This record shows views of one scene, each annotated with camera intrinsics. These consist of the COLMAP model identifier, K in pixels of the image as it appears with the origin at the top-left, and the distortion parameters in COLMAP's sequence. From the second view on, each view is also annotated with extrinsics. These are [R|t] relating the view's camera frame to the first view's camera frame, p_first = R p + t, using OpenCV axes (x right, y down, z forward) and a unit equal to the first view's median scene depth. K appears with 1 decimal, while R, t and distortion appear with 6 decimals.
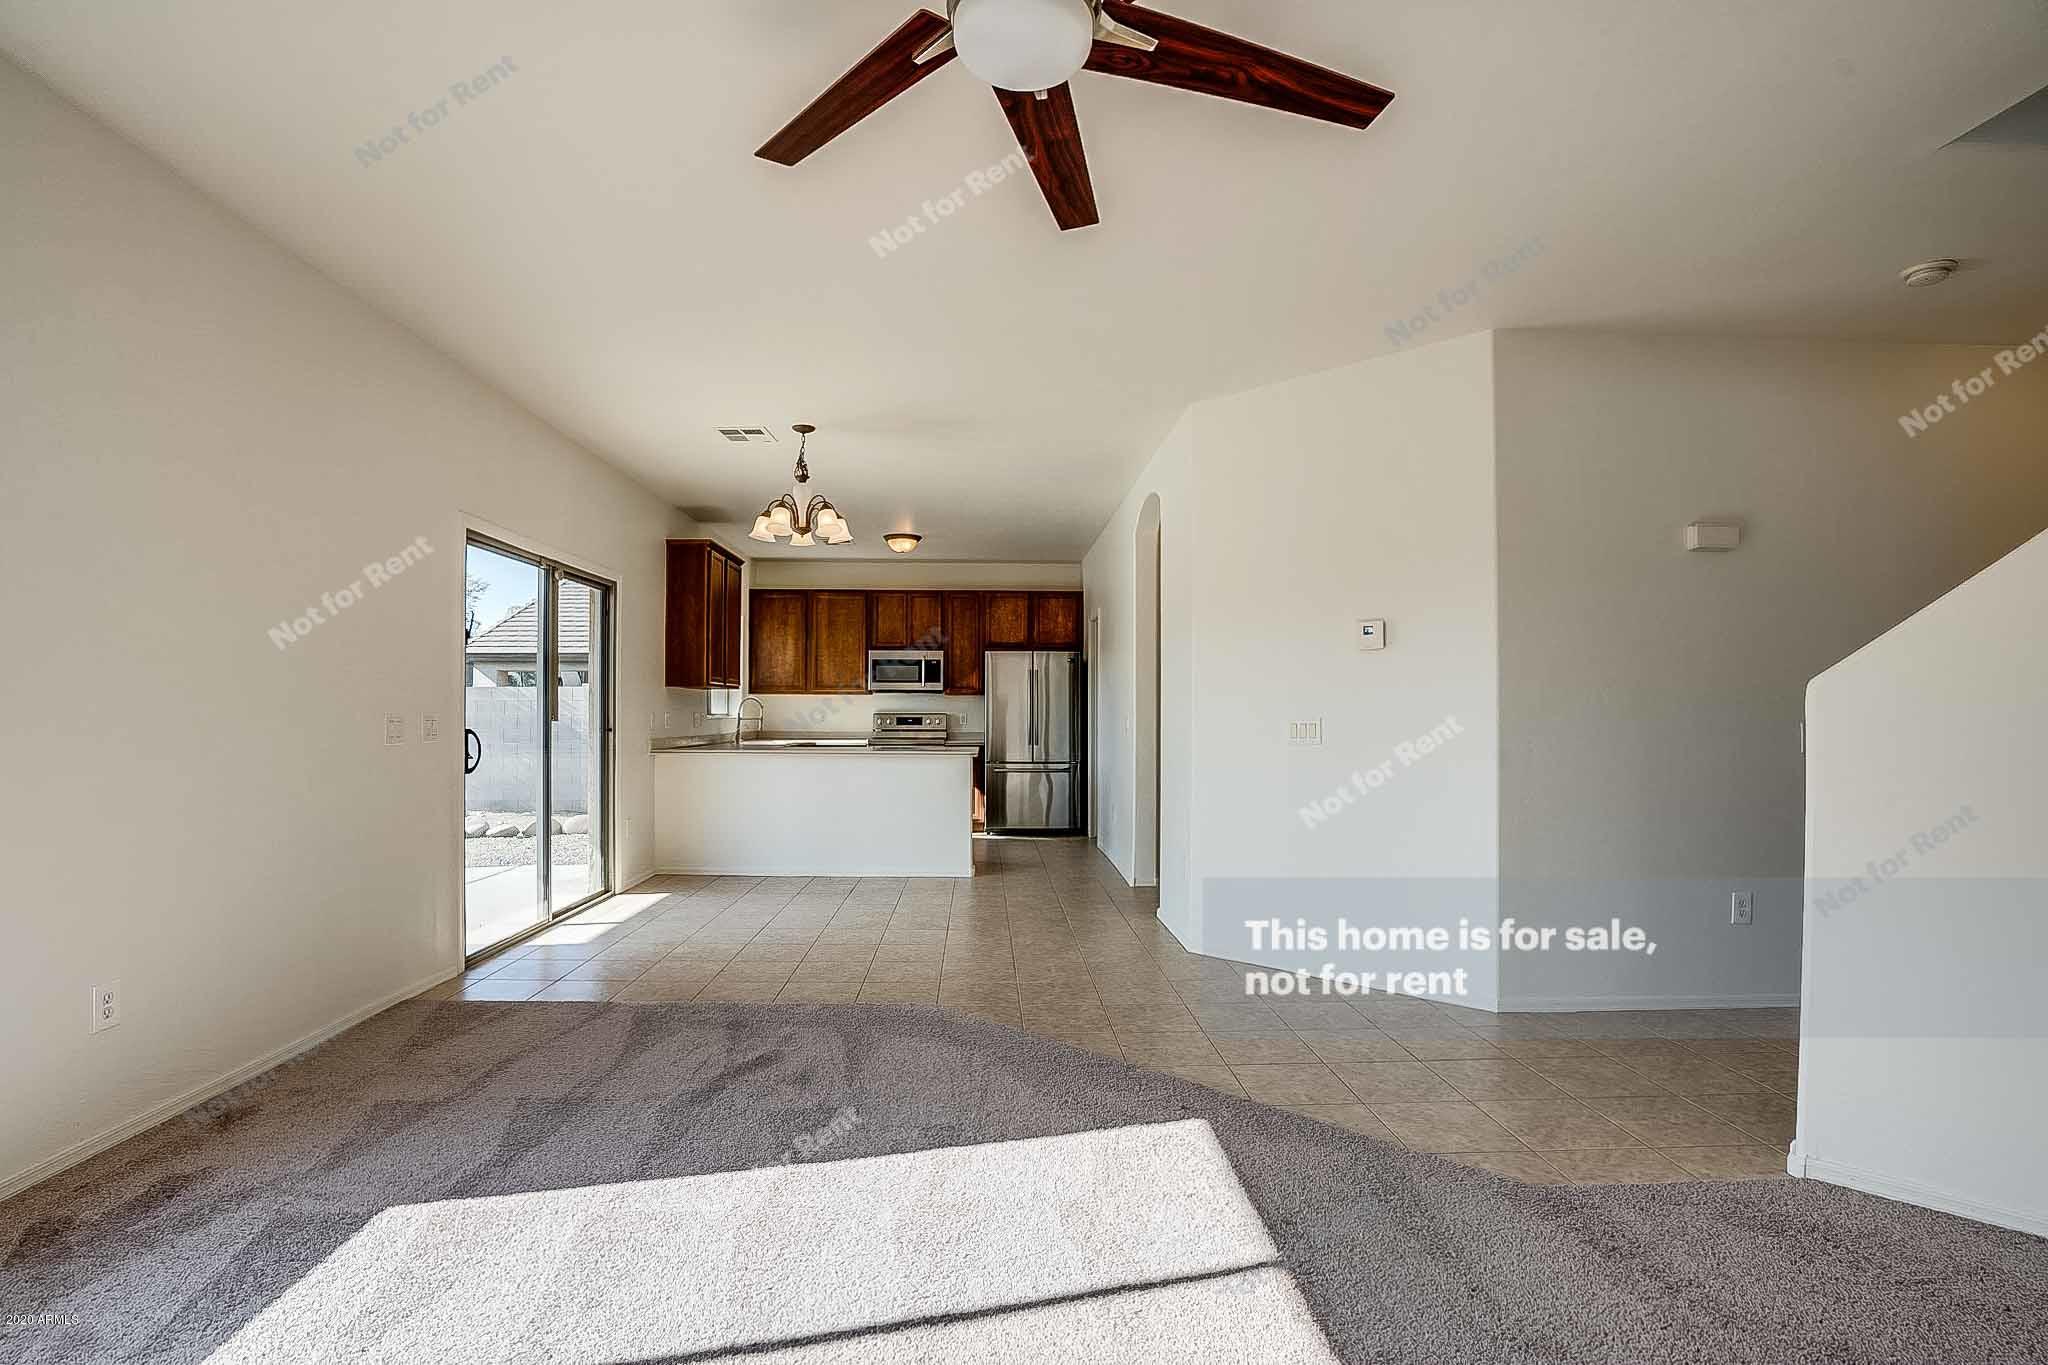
lens RADIAL K [[1141.9, 0, 1024.0], [0, 1141.9, 682.5], [0, 0, 1]] dist [-0.001978, 0.001899]
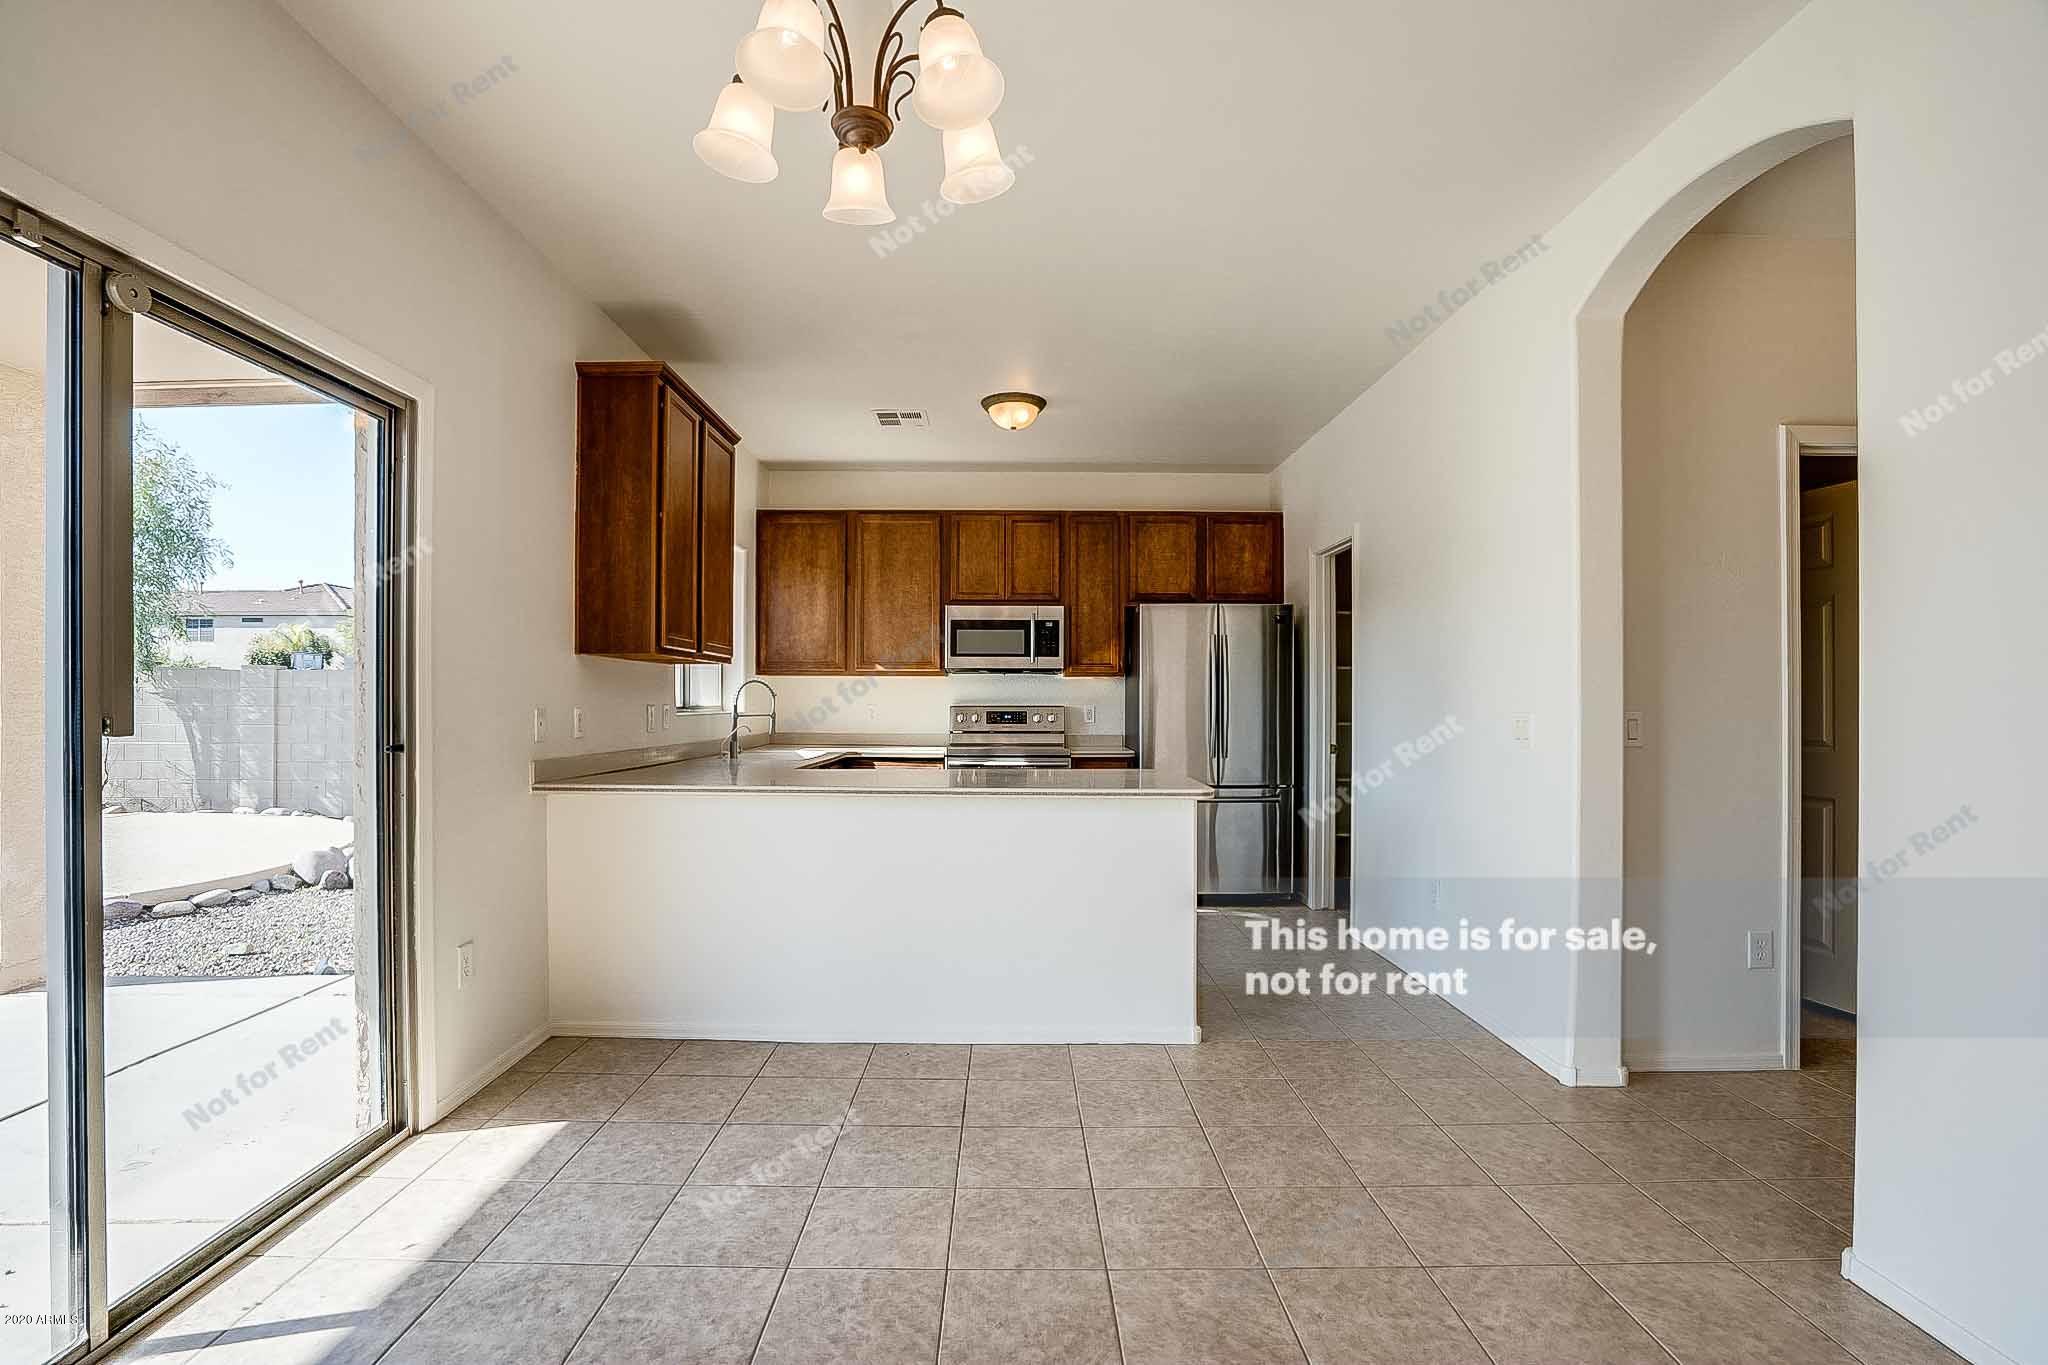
lens RADIAL K [[1141.9, 0, 1024.0], [0, 1141.9, 682.5], [0, 0, 1]] dist [-0.001978, 0.001899]
pose [[0.999687, 0.000358, -0.025031, -0.222643], [-0.000141, 0.999962, 0.008678, 0.025577], [0.025033, -0.008672, 0.999649, 1.079043]]
